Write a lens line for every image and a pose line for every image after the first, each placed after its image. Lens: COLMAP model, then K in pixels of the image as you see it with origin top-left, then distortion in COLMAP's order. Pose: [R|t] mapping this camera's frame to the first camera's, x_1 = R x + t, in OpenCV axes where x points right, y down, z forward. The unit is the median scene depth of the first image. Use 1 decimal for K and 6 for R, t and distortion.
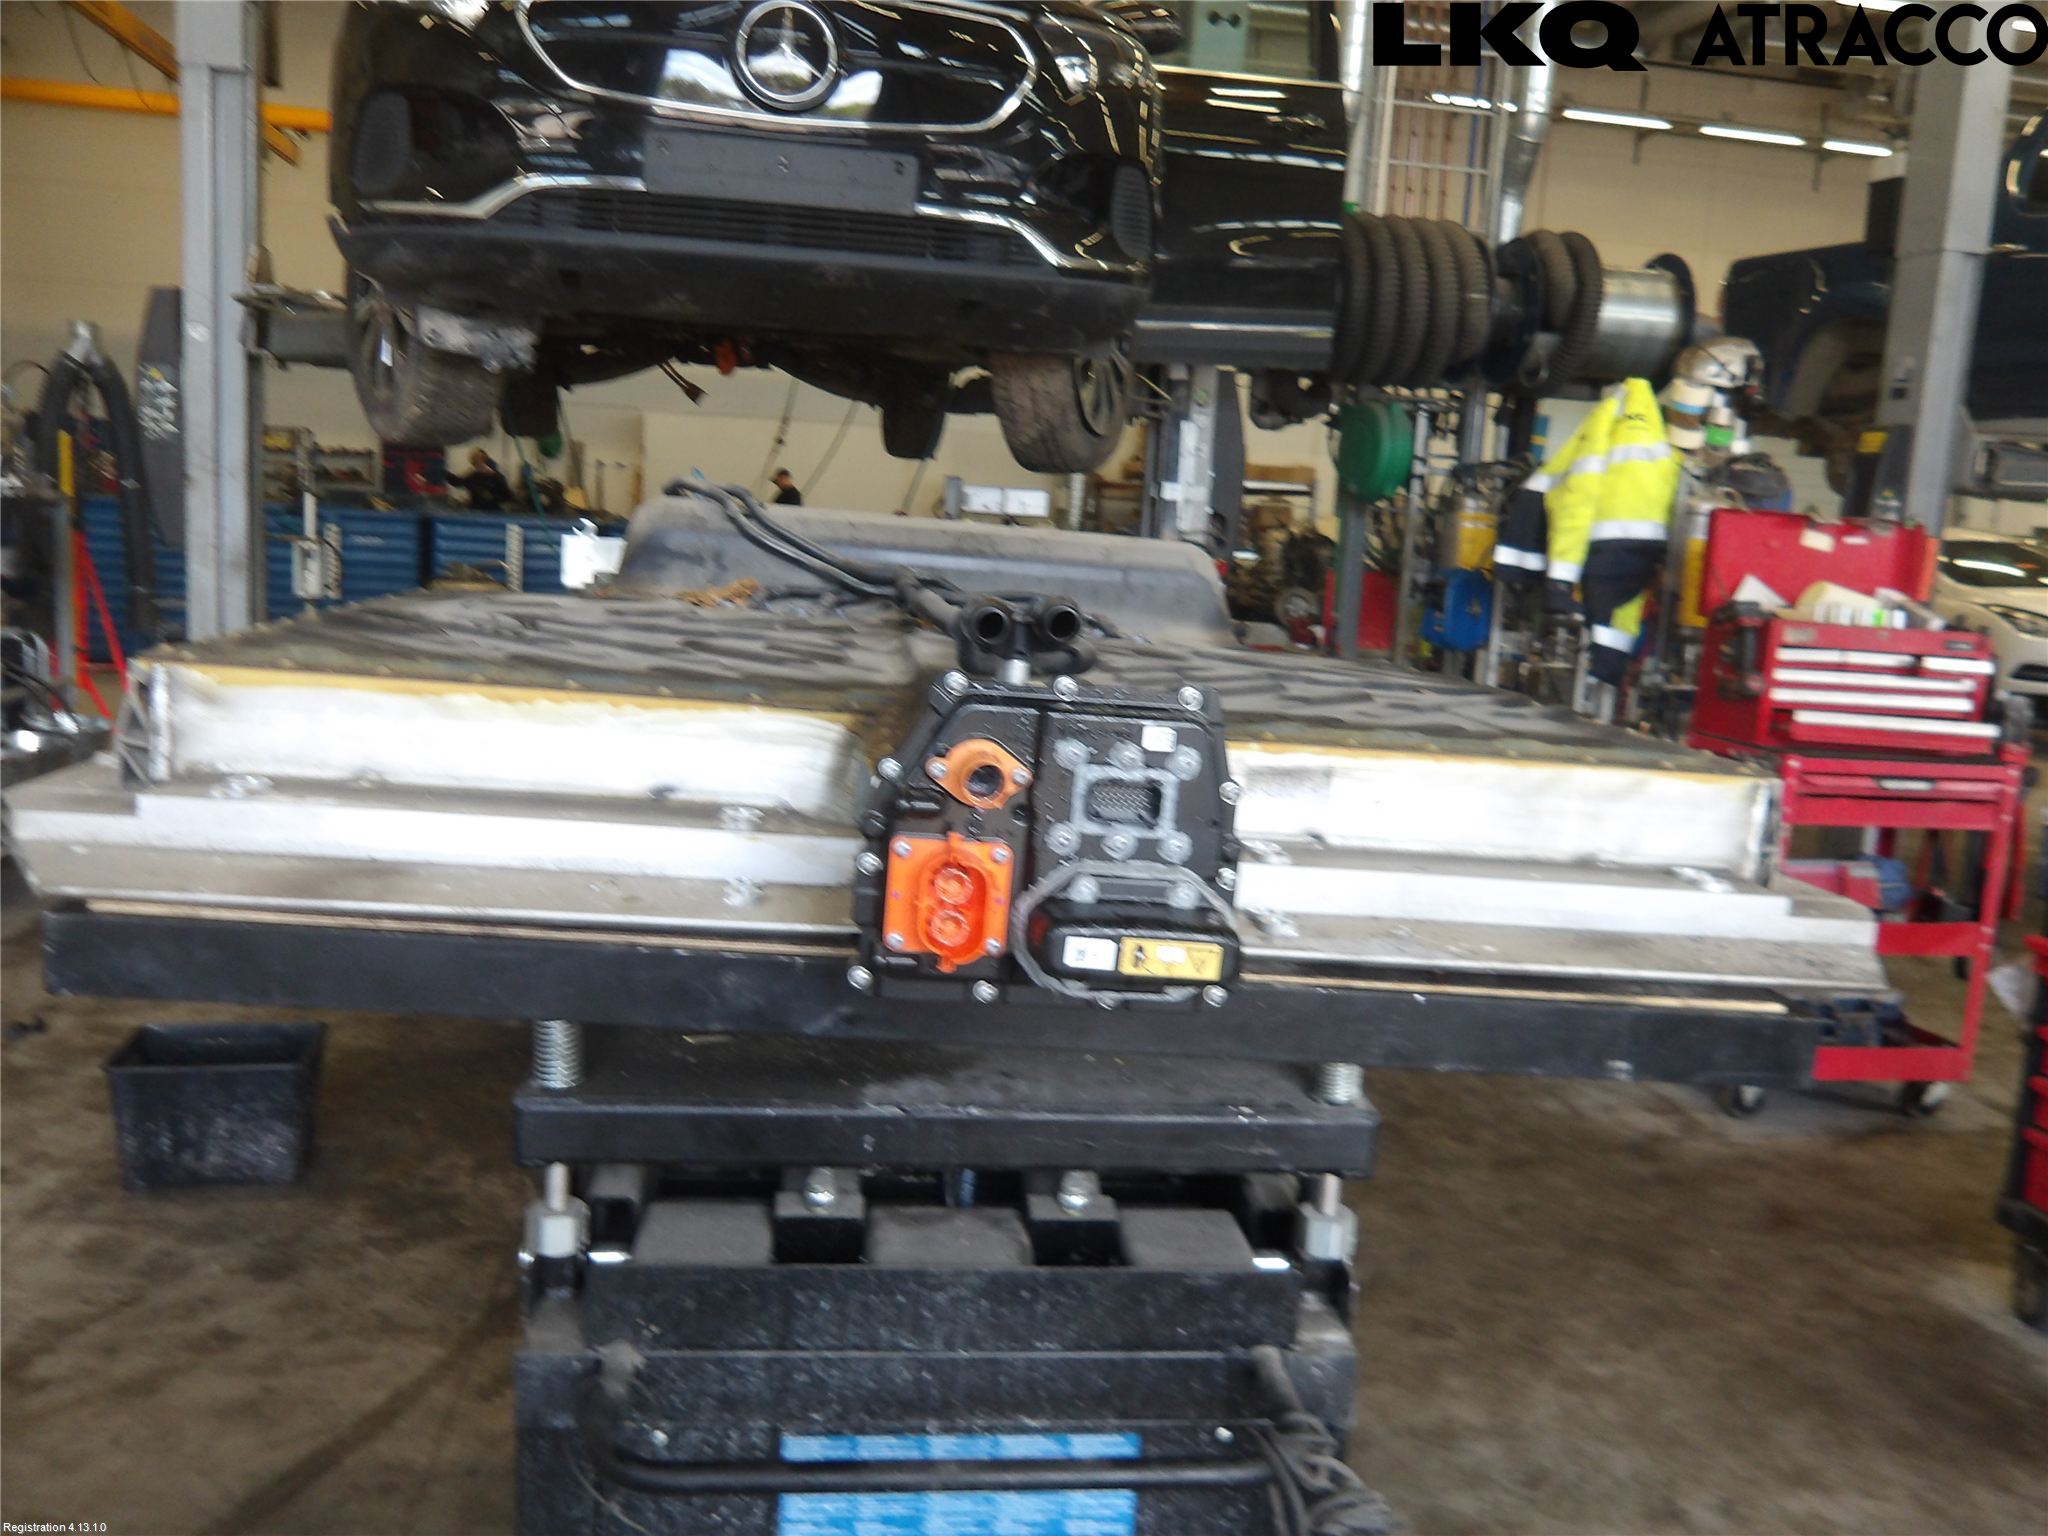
lens RADIAL K [[1784.7, 0, 1024.0], [0, 1784.7, 768.0], [0, 0, 1]] dist [0.016608, 0.011399]
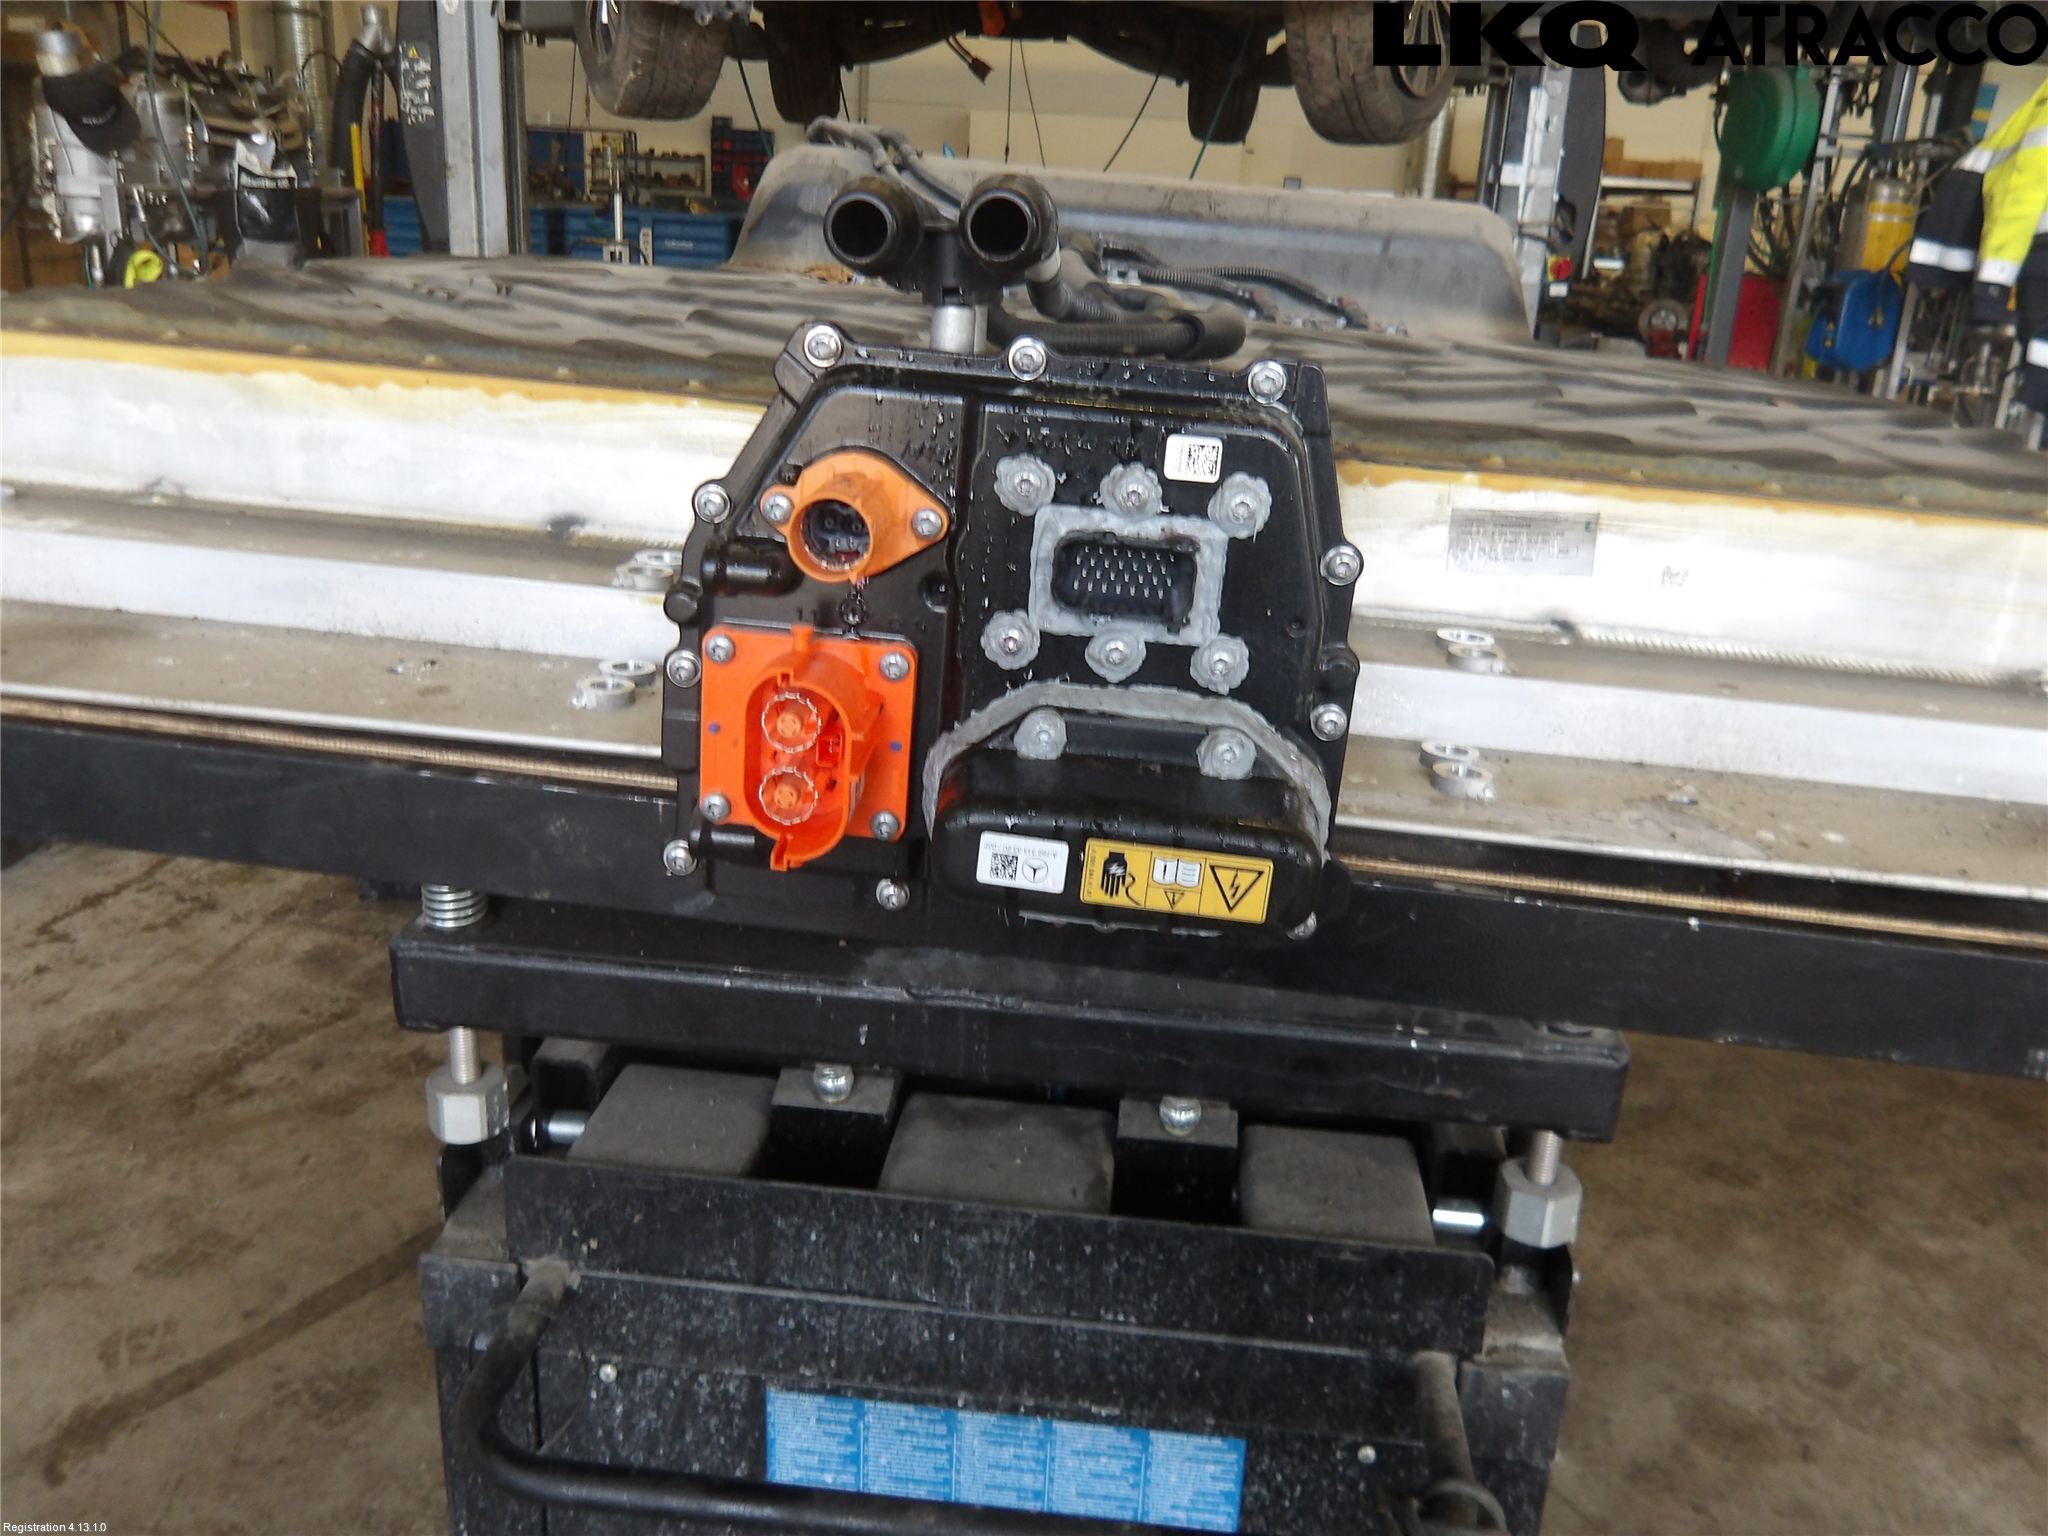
lens RADIAL K [[1707.4, 0, 1024.0], [0, 1707.4, 768.0], [0, 0, 1]] dist [0.002813, -0.004713]
pose [[0.978935, 0.058798, -0.195521, 0.092275], [-0.026544, 0.986159, 0.163664, -0.005338], [0.202438, -0.155026, 0.966947, 0.347208]]
